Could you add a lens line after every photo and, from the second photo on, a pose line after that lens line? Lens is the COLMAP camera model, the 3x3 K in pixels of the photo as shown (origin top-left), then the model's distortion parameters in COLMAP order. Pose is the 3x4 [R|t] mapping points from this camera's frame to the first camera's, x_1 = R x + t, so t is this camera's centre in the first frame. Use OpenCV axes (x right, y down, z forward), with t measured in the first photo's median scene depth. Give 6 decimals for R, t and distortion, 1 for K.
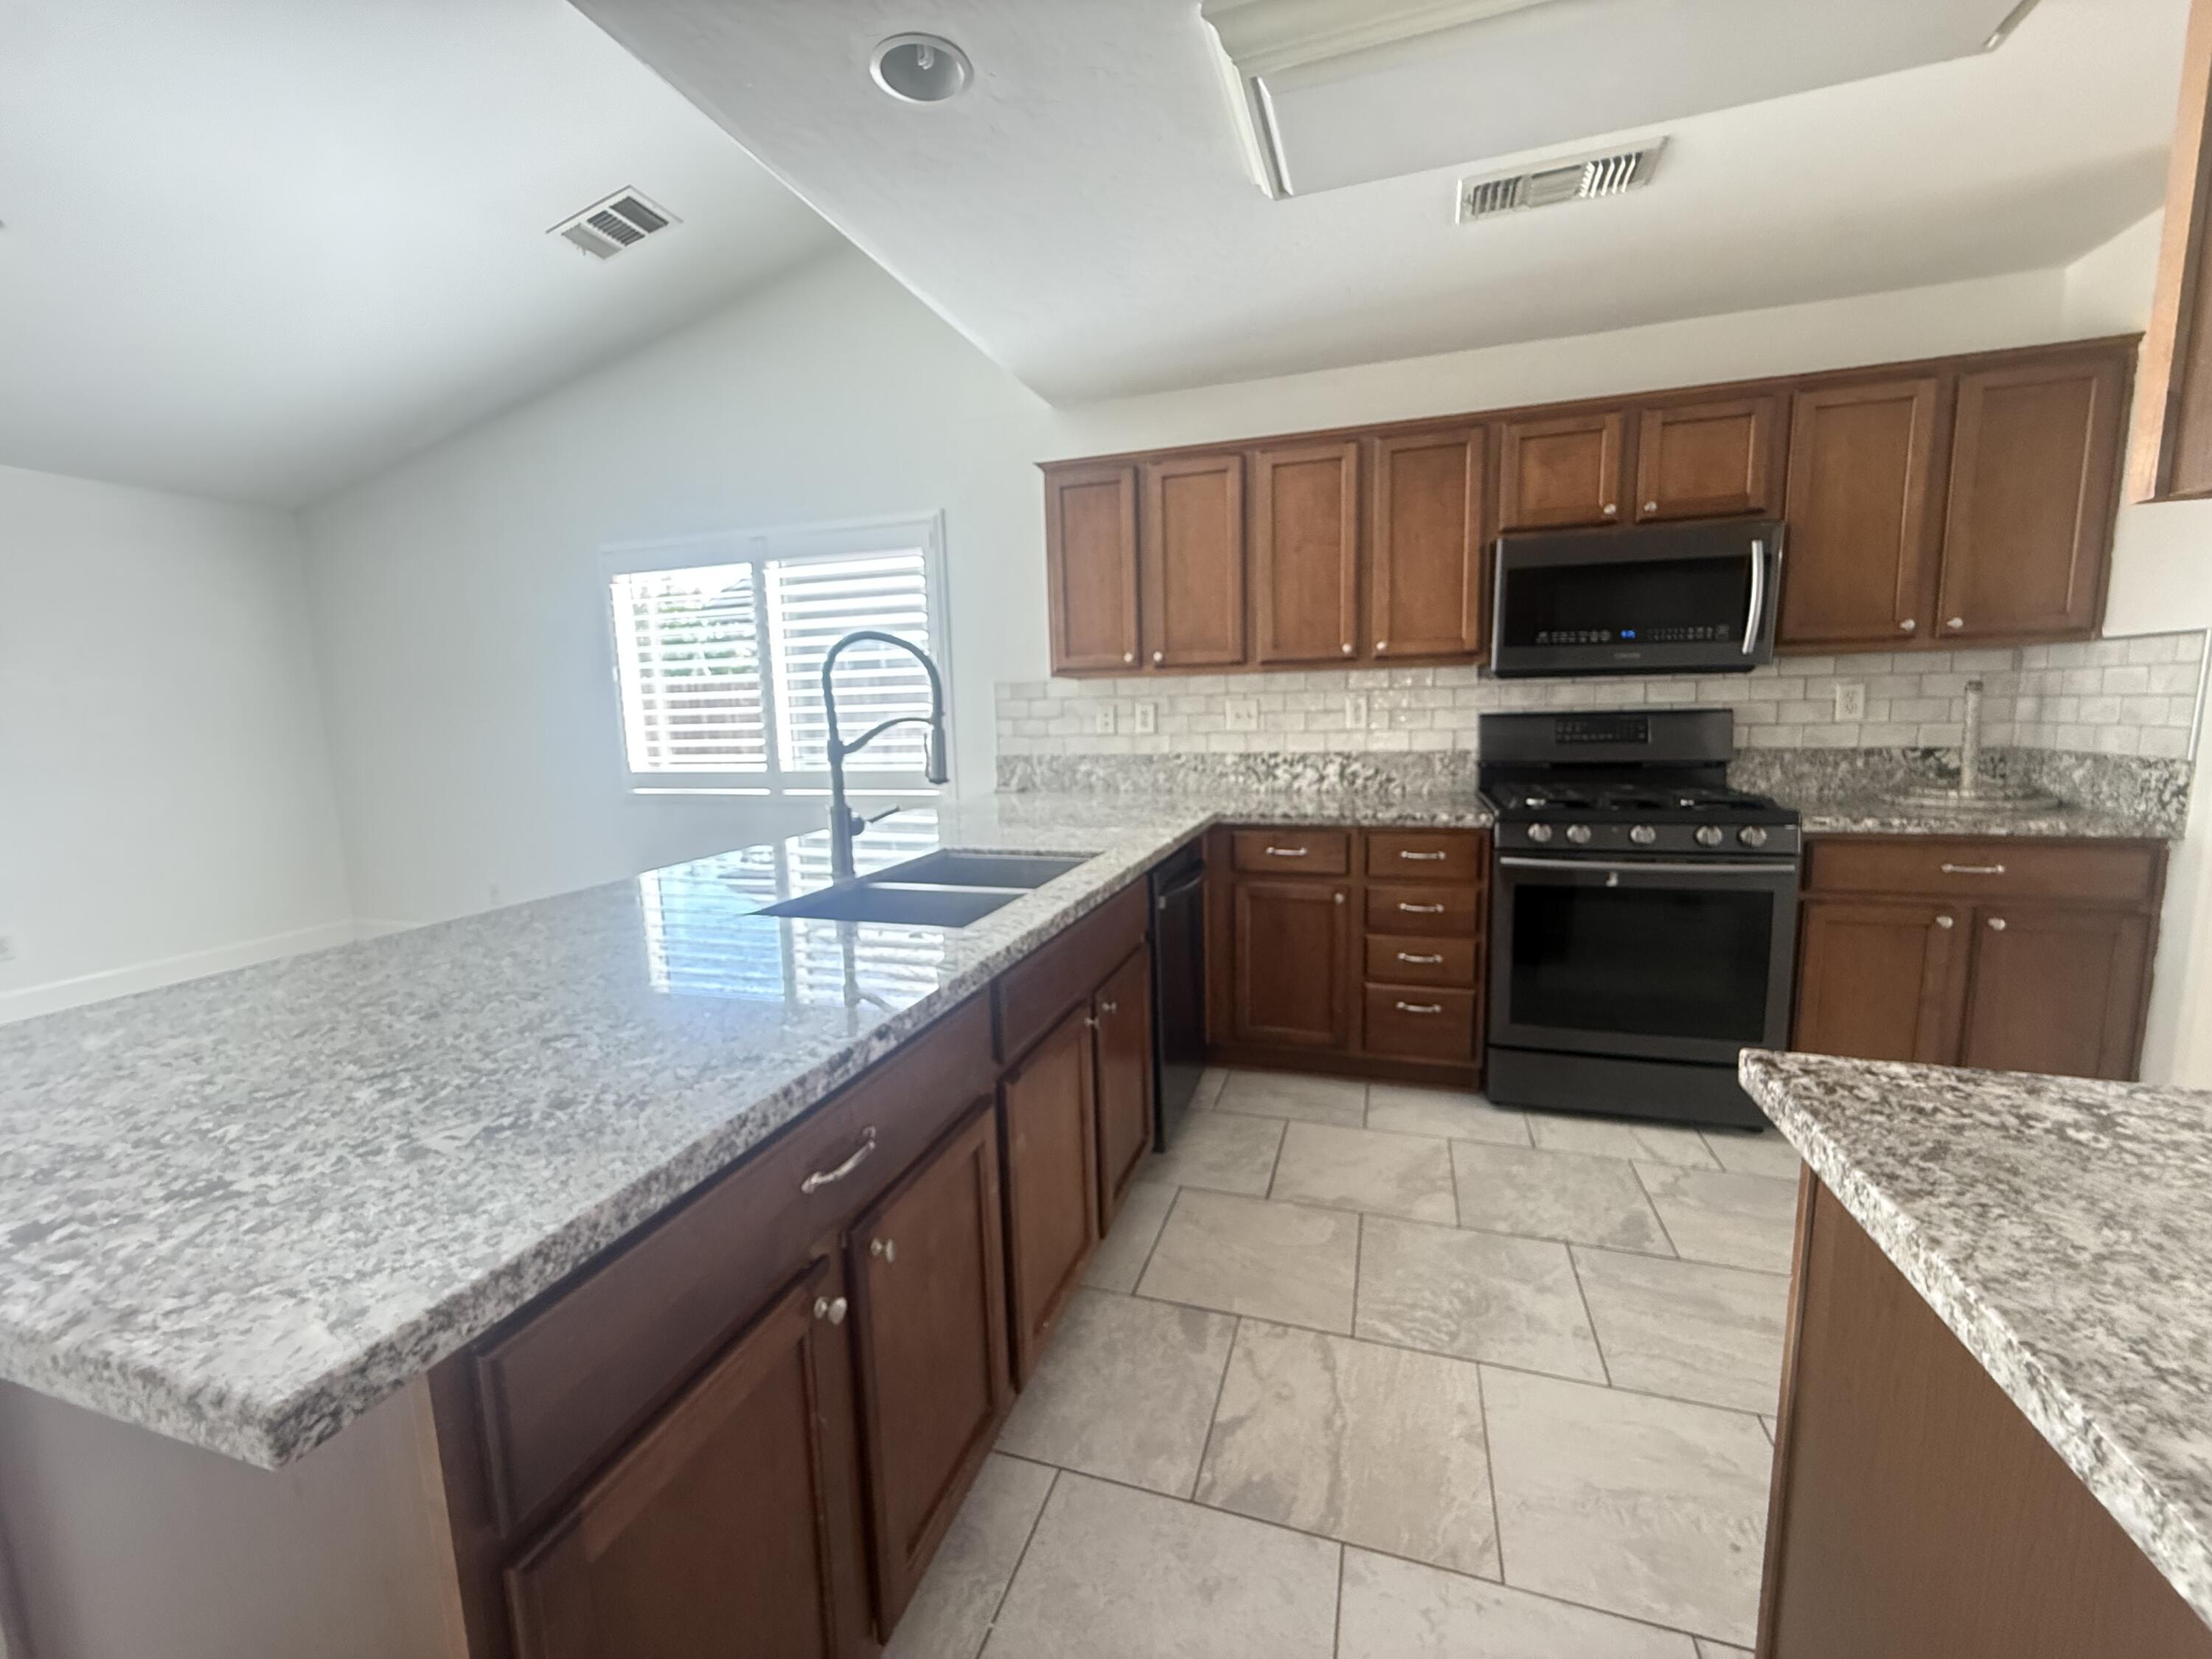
lens RADIAL K [[896.3, 0, 1110.0], [0, 896.3, 826.9], [0, 0, 1]] dist [0.000143, 0.000213]
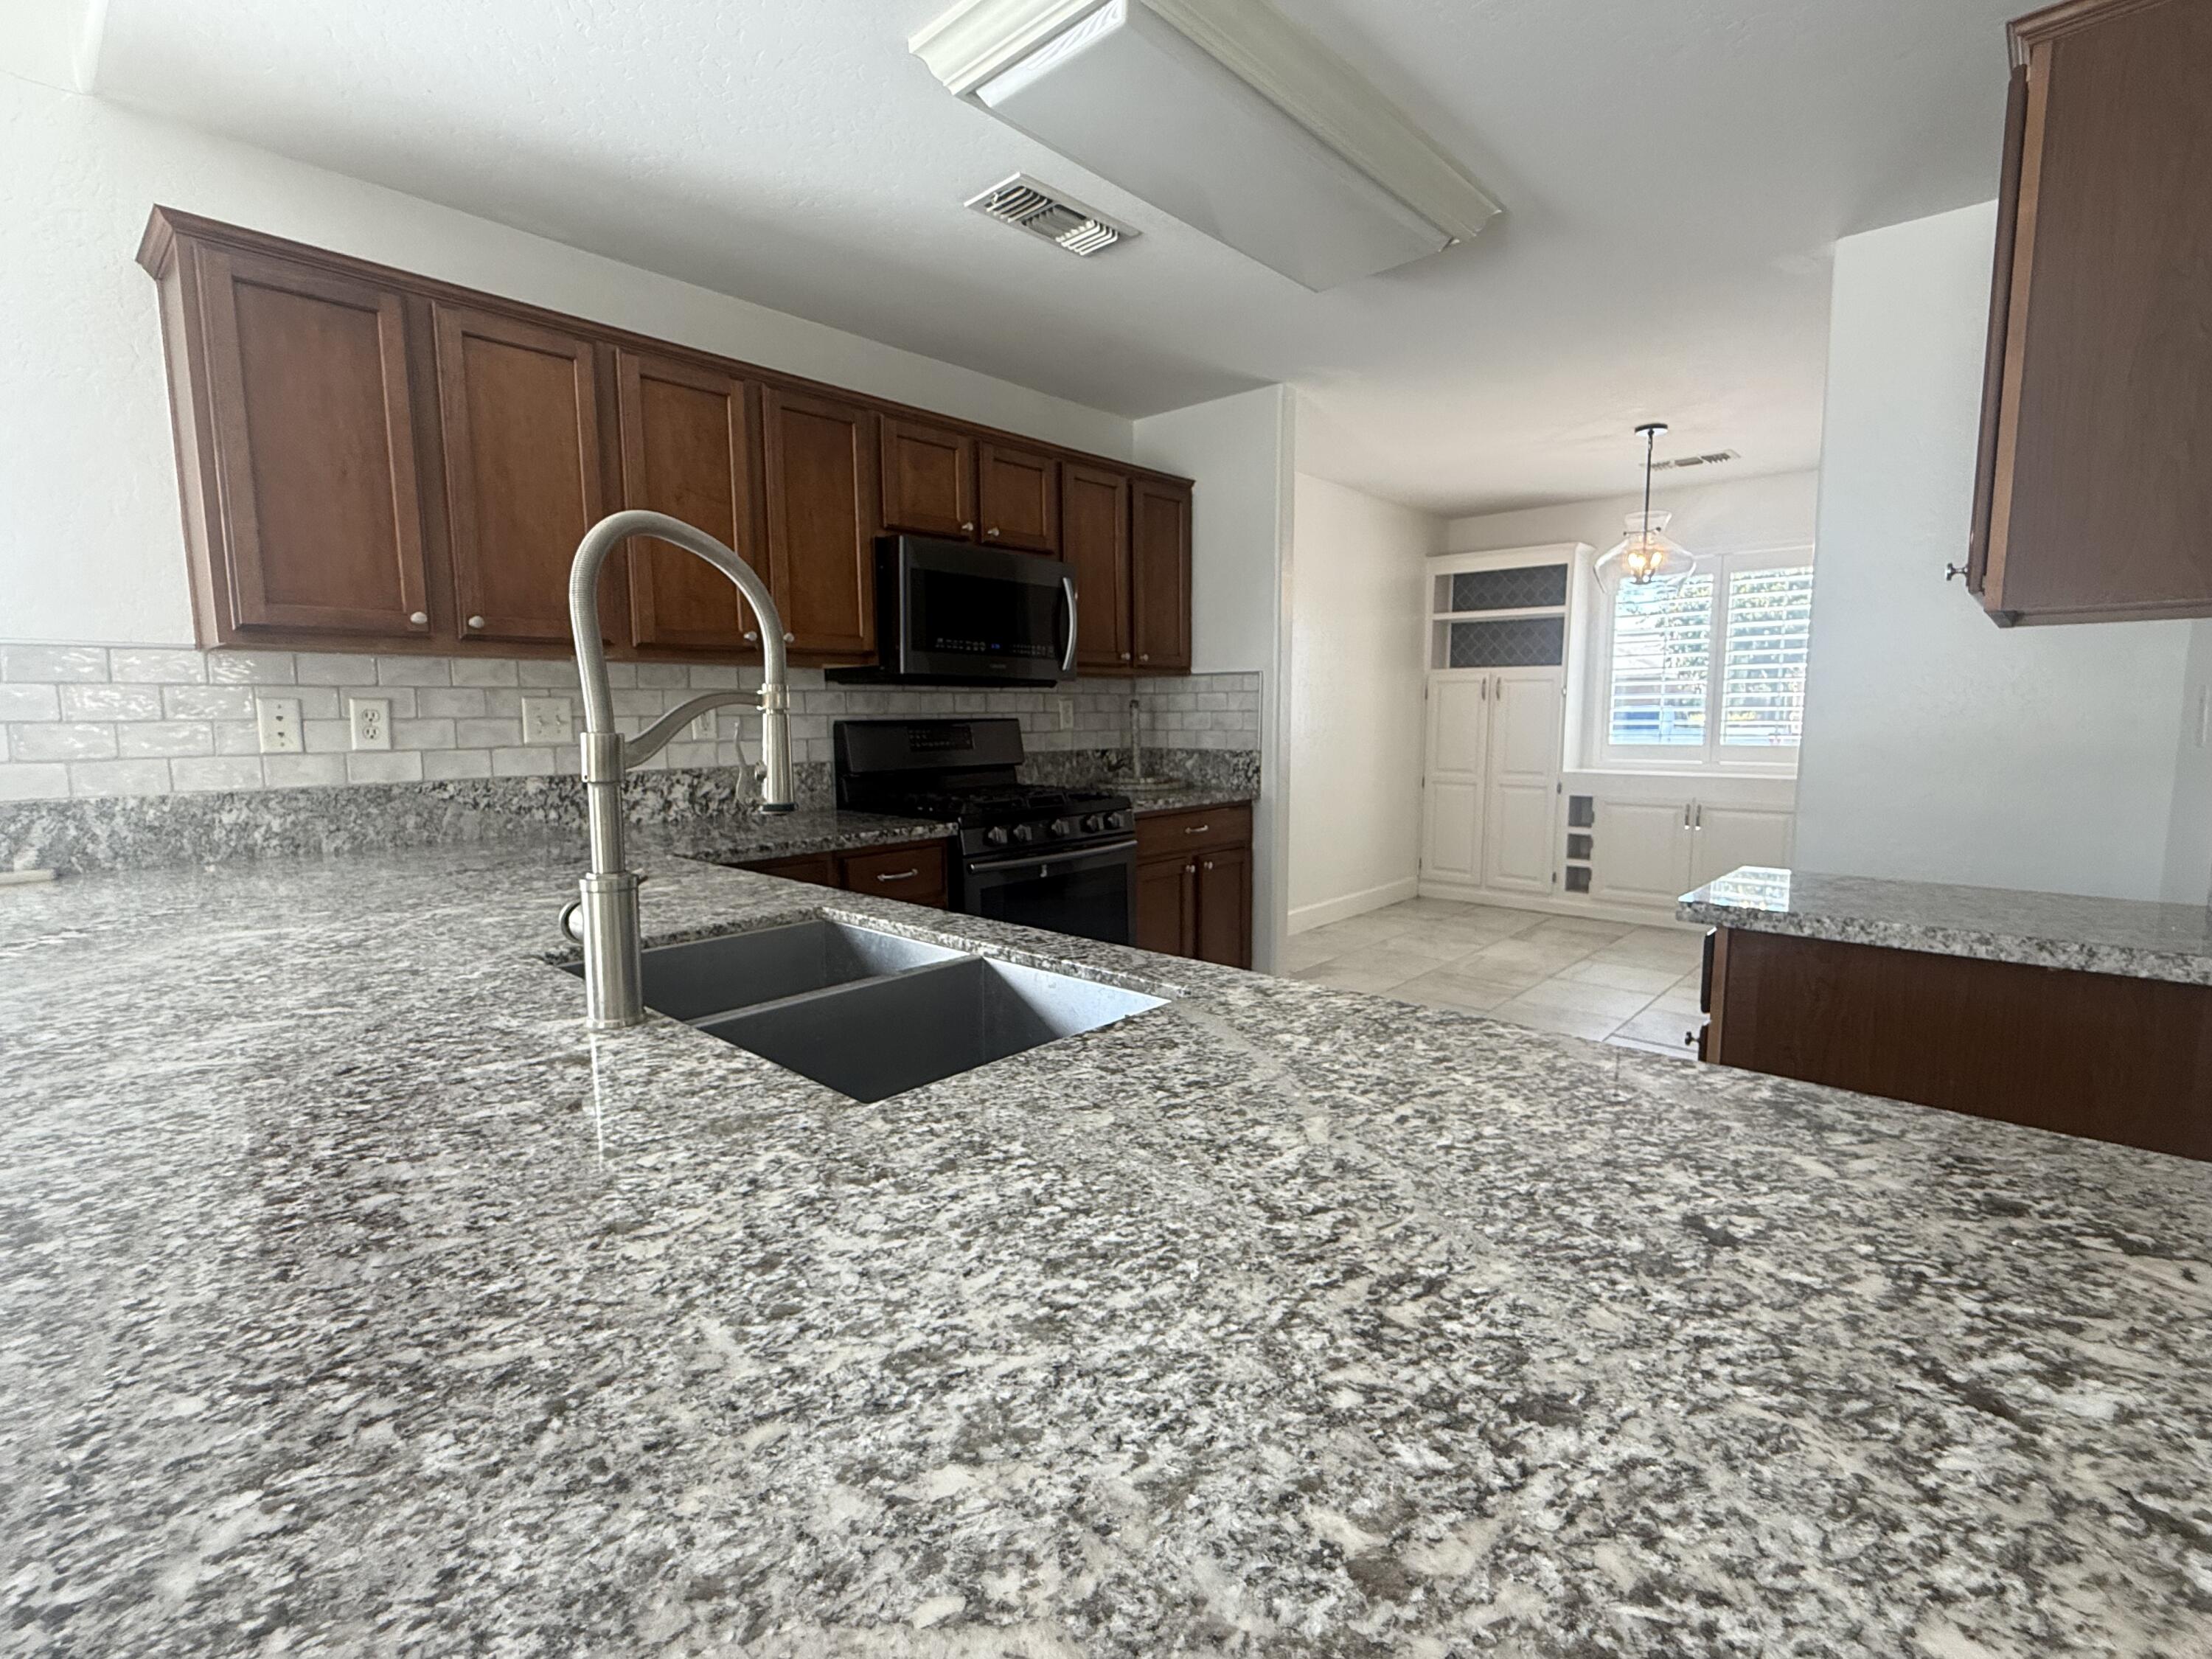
lens RADIAL K [[1014.4, 0, 1097.8], [0, 1014.4, 829.7], [0, 0, 1]] dist [-0.001012, -0.000184]
pose [[0.415886, -0.082874, 0.905633, -0.489631], [0.119538, 0.992180, 0.035899, -0.026212], [-0.901526, 0.093327, 0.422541, 0.396288]]
